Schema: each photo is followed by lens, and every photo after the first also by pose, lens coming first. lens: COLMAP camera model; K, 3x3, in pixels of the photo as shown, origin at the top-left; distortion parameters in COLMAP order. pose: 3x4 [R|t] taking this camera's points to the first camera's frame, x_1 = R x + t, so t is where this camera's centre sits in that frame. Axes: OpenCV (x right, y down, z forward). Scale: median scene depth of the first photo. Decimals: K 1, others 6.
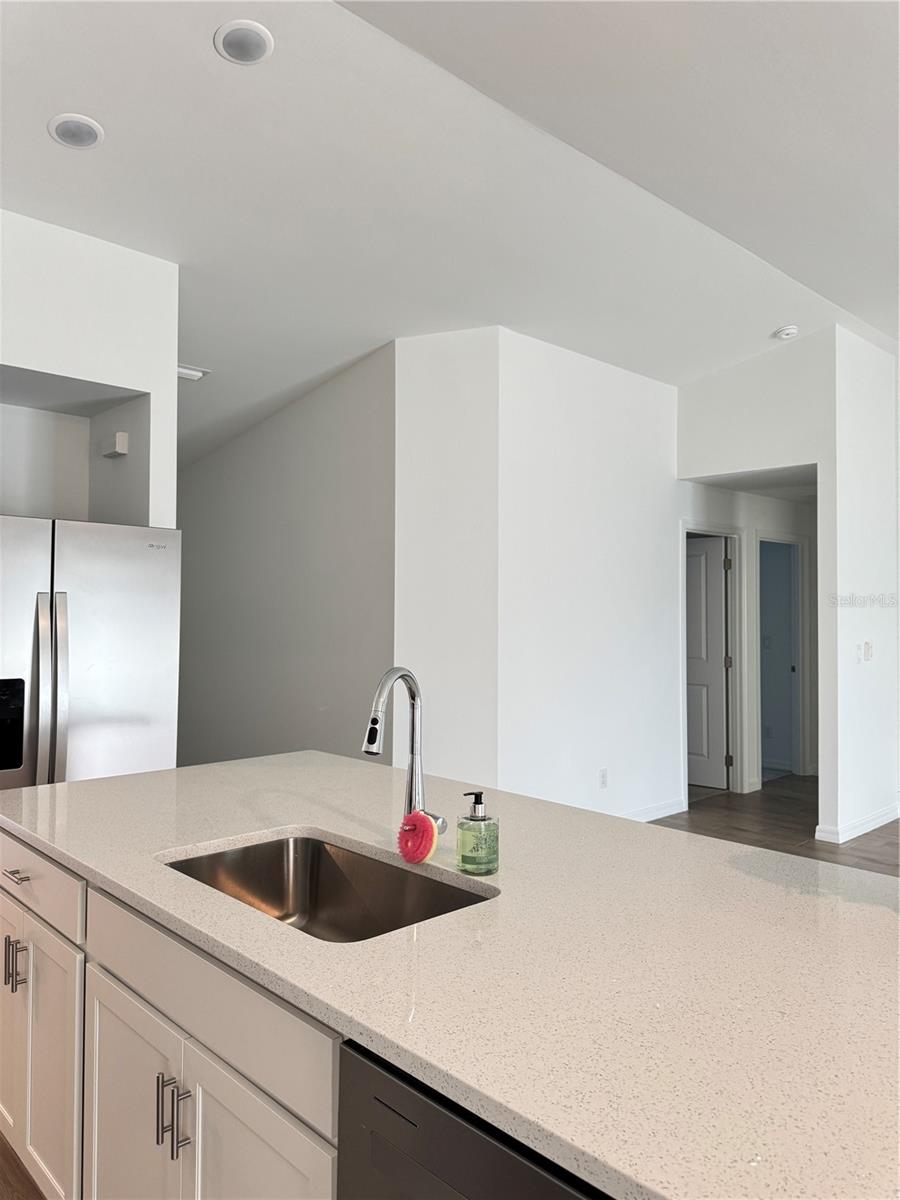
lens RADIAL K [[848.9, 0, 444.4], [0, 848.9, 597.8], [0, 0, 1]] dist [0.030624, -0.015819]
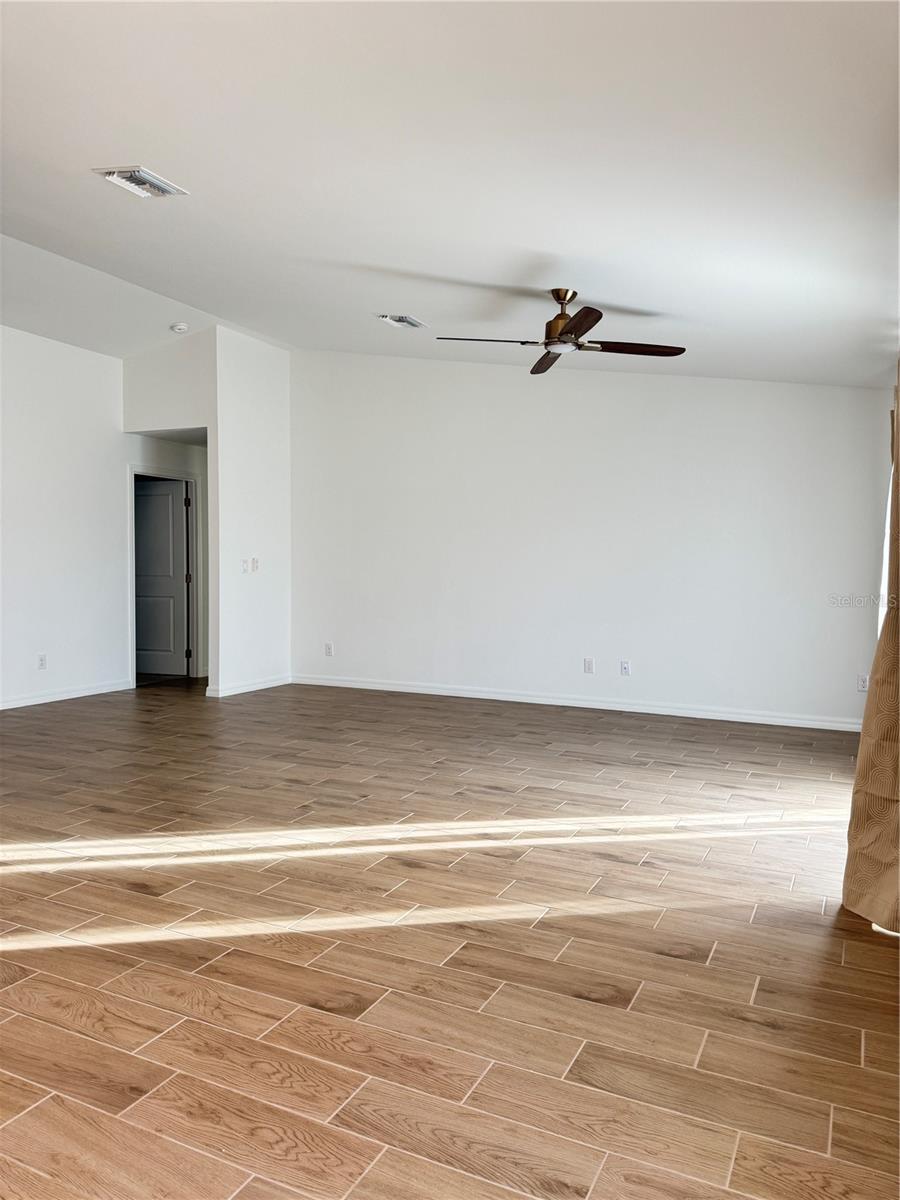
lens RADIAL K [[848.9, 0, 454.4], [0, 848.9, 606.3], [0, 0, 1]] dist [0.030624, -0.015819]
pose [[0.939314, -0.014447, 0.342754, 0.292361], [-0.007341, 0.998038, 0.062185, 0.037679], [-0.342980, -0.060927, 0.937365, -0.385080]]
